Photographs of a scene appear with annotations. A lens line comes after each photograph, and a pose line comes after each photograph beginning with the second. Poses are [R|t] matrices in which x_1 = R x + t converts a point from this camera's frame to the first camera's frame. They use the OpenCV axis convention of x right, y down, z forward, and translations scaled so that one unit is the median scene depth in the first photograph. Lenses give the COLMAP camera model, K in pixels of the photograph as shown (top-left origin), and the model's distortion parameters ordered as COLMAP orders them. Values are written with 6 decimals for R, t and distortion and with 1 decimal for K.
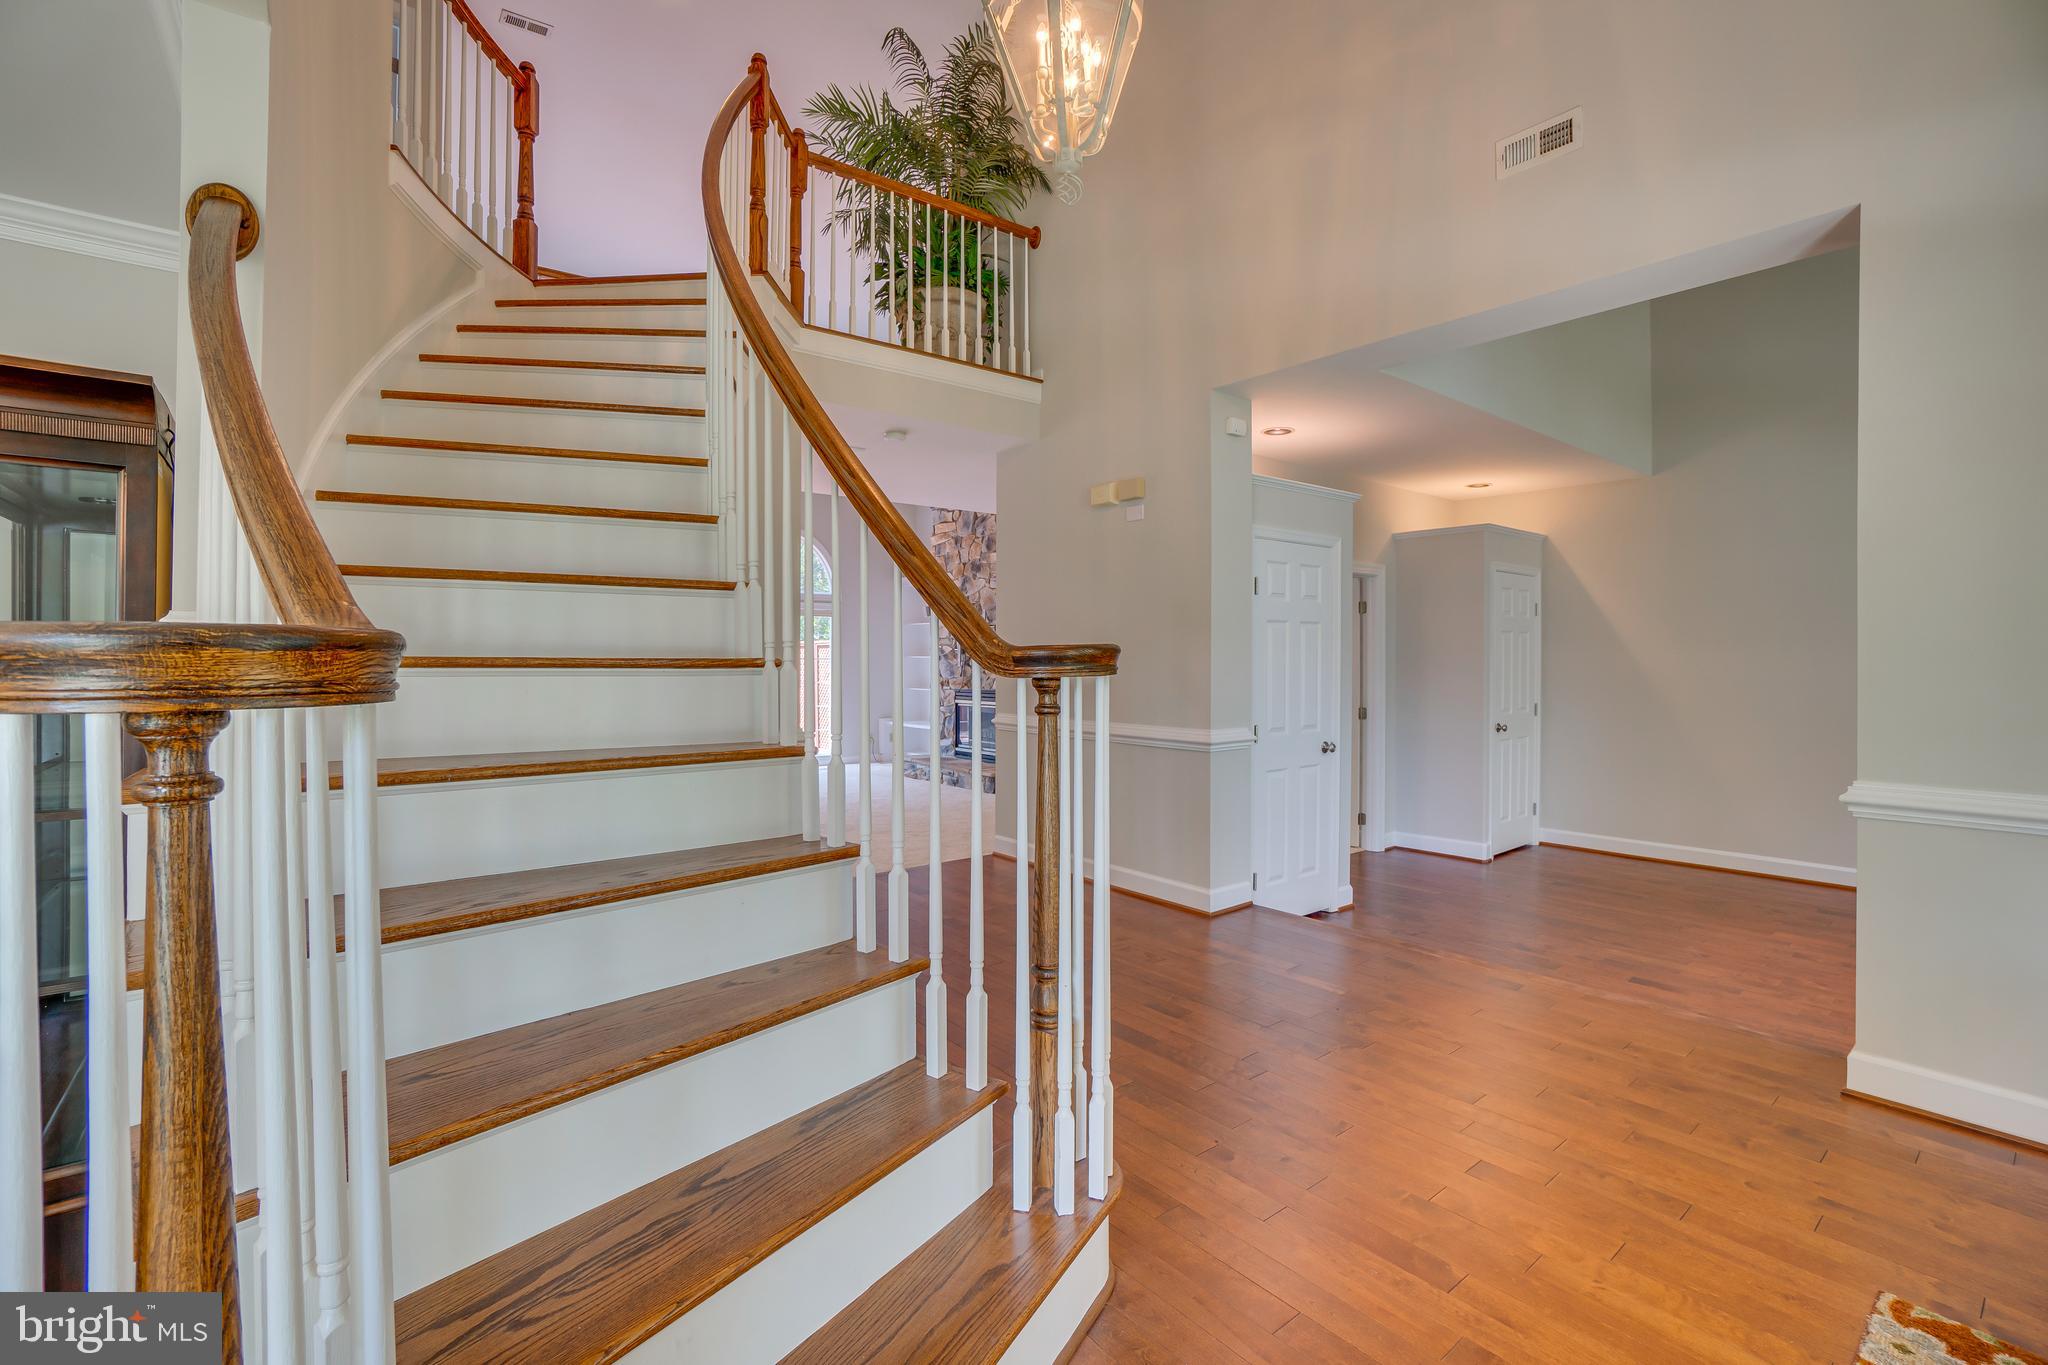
lens RADIAL K [[911.1, 0, 1018.1], [0, 911.1, 653.0], [0, 0, 1]] dist [-0.063025, 0.022856]
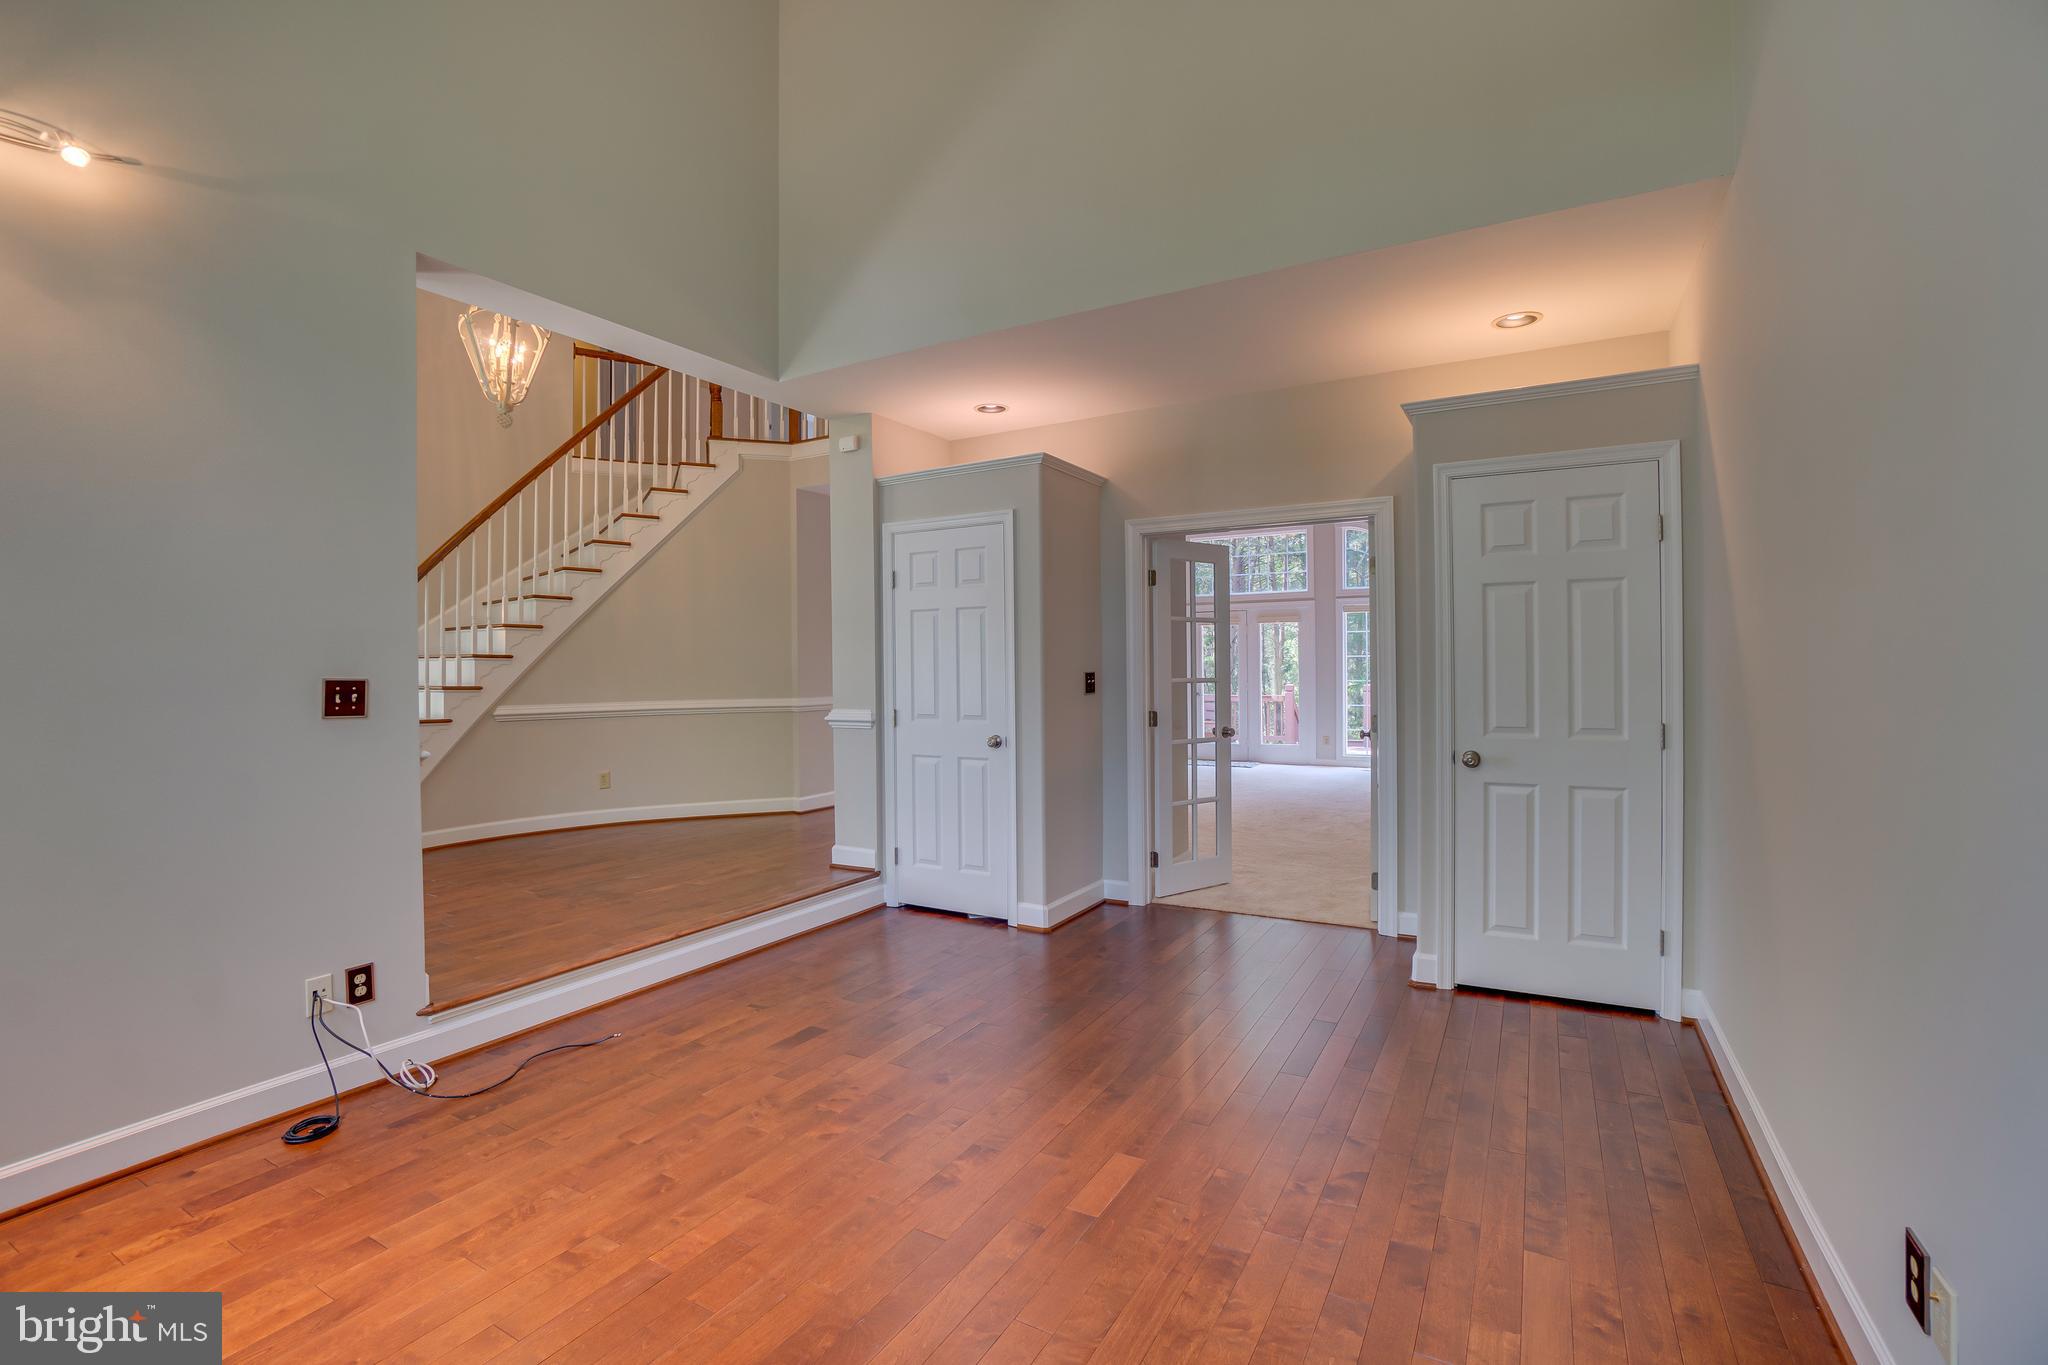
lens RADIAL K [[911.1, 0, 1018.1], [0, 911.1, 653.0], [0, 0, 1]] dist [-0.063025, 0.022856]
pose [[0.379970, -0.008127, -0.924963, 1.258490], [0.009005, 0.999947, -0.005086, 0.020275], [0.924955, -0.006397, 0.380023, 0.698494]]
